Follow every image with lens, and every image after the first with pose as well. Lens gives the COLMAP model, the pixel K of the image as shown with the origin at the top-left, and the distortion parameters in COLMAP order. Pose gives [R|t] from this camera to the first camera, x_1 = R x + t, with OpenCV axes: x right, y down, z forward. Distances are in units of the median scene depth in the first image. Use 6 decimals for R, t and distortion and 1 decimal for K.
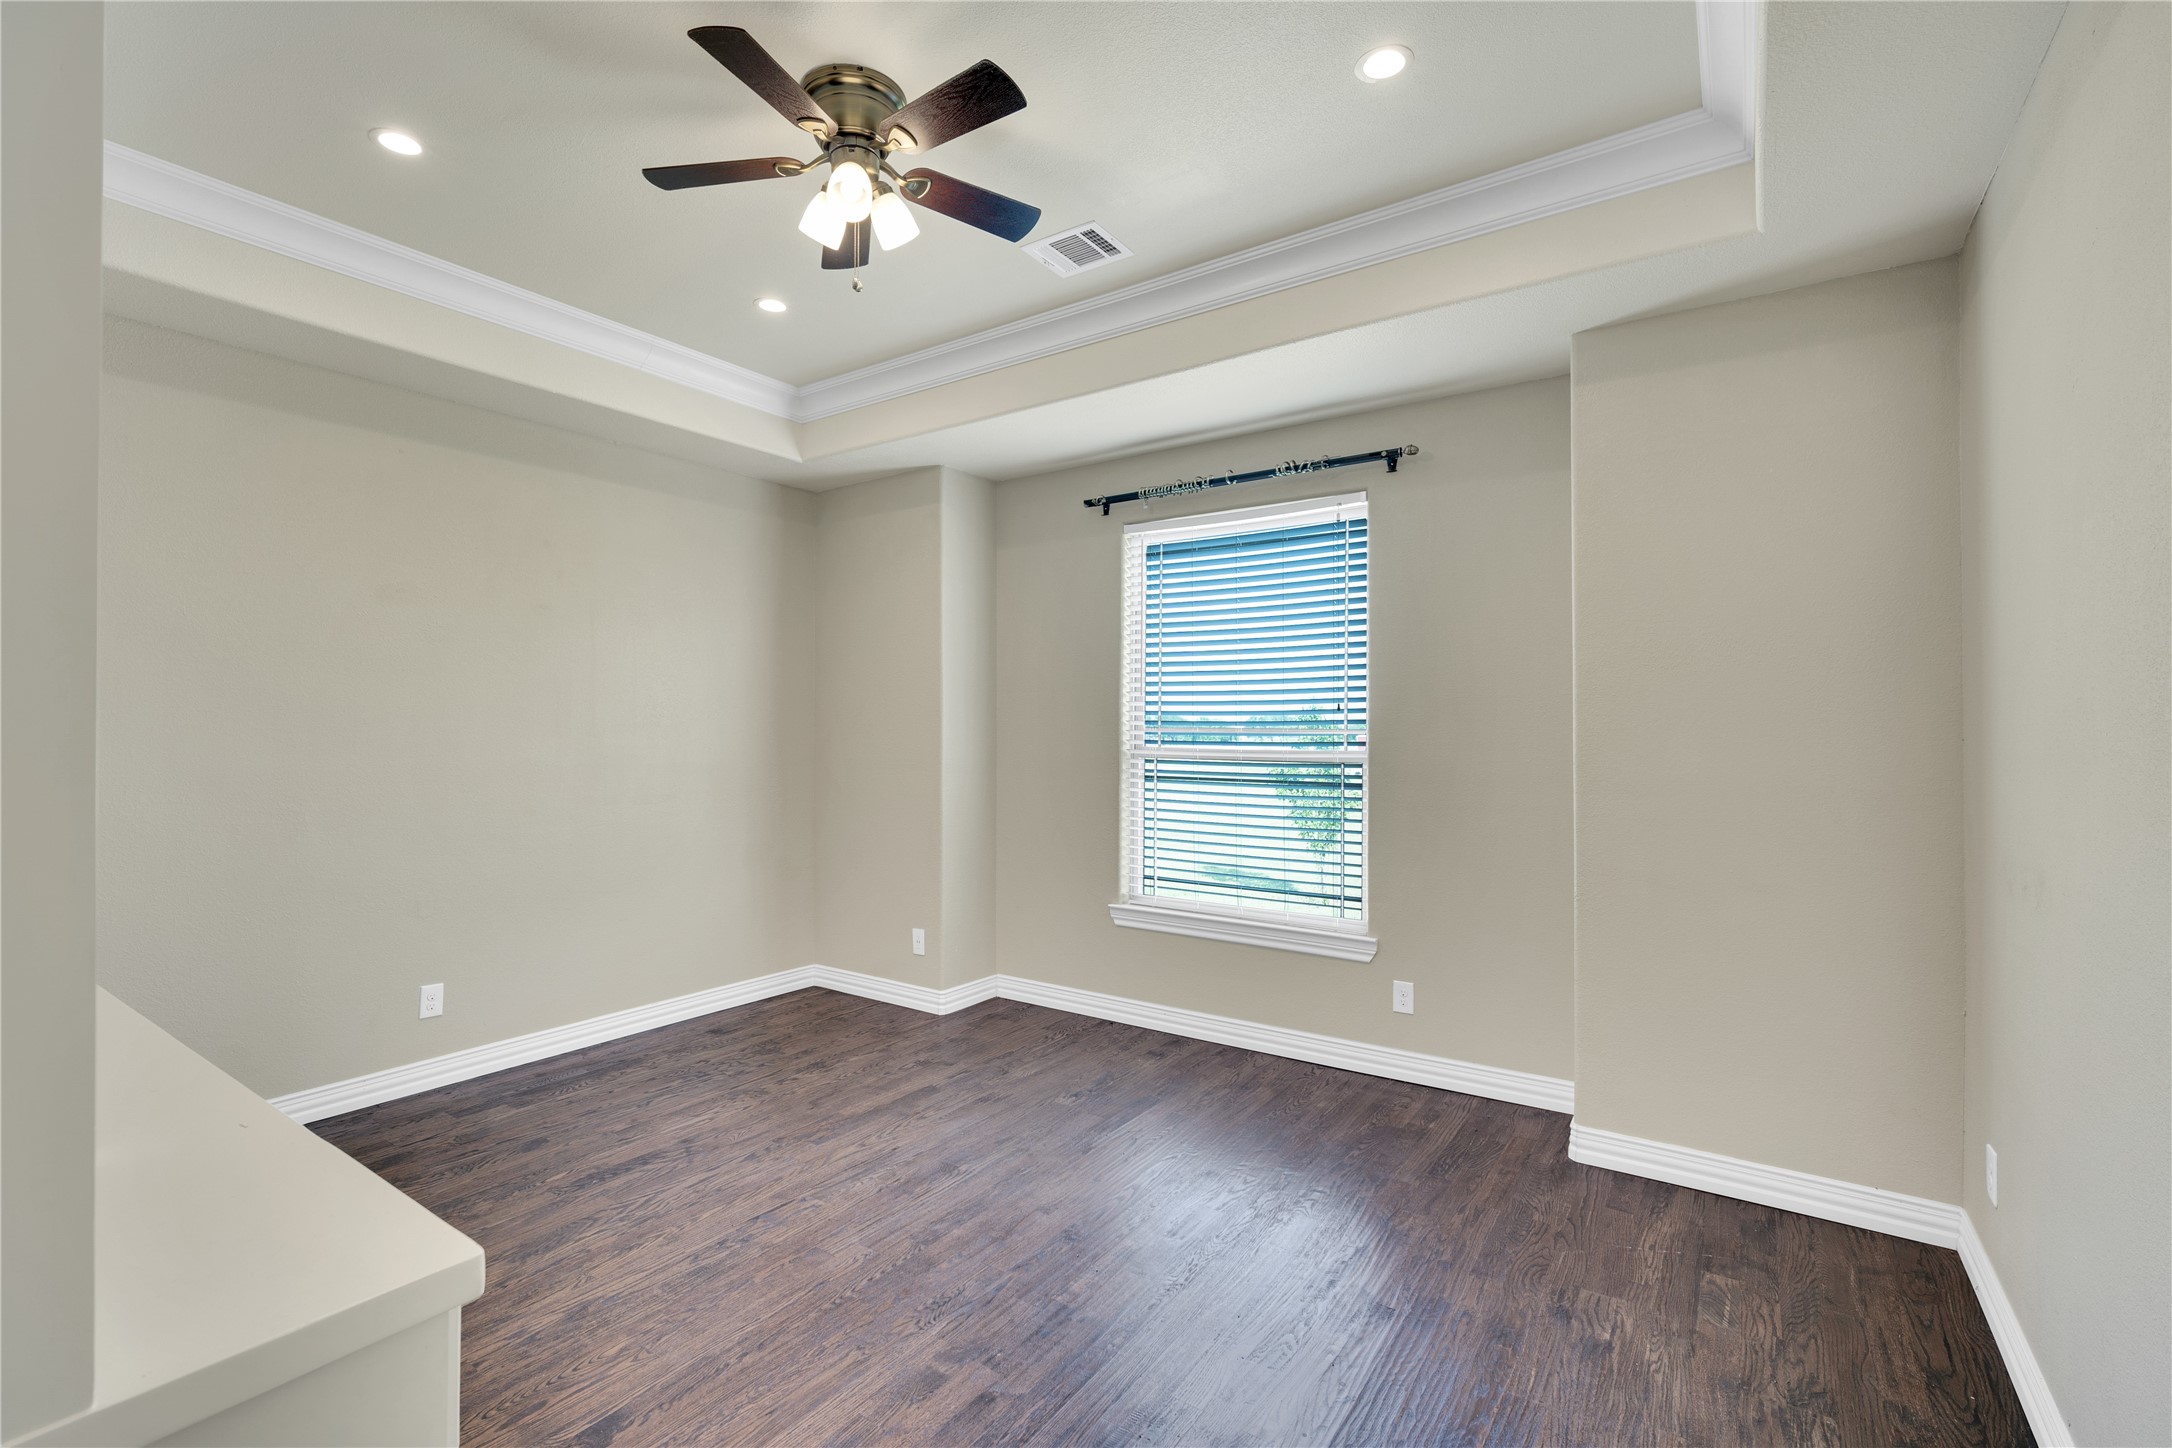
lens RADIAL K [[958.8, 0, 1079.6], [0, 958.8, 731.6], [0, 0, 1]] dist [-0.001256, 0.000094]
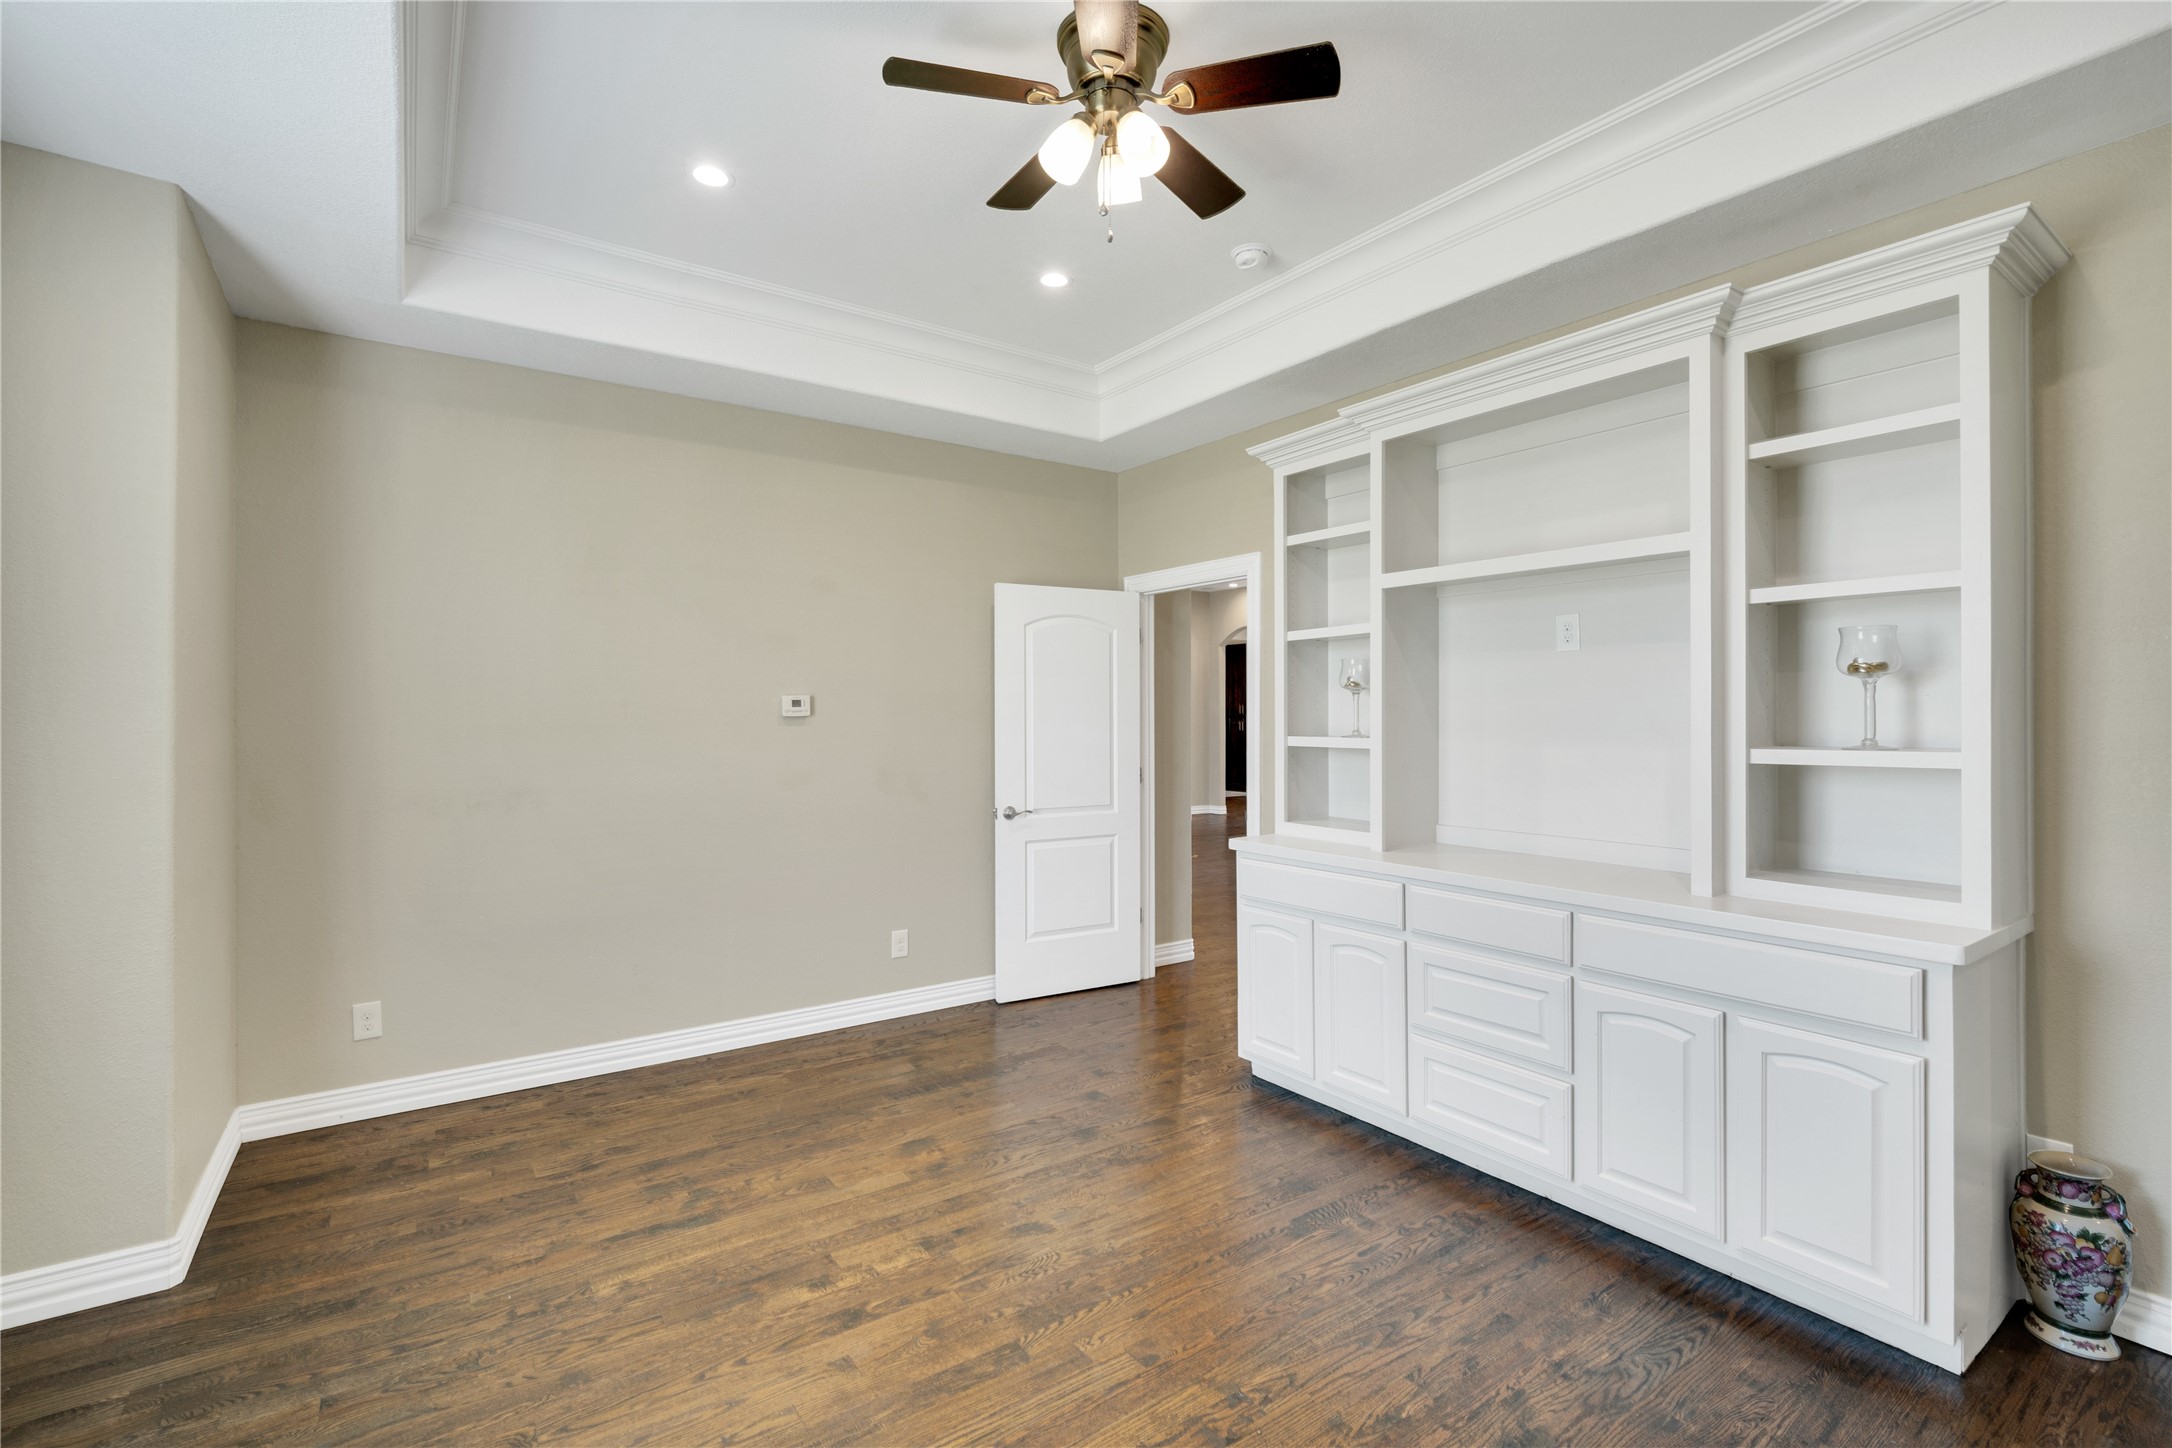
lens RADIAL K [[958.8, 0, 1079.6], [0, 958.8, 731.6], [0, 0, 1]] dist [-0.001256, 0.000094]
pose [[-0.938576, -0.008388, 0.344972, -0.508406], [-0.005291, 0.999937, 0.009918, 0.004765], [-0.345033, 0.007484, -0.938561, 1.814394]]
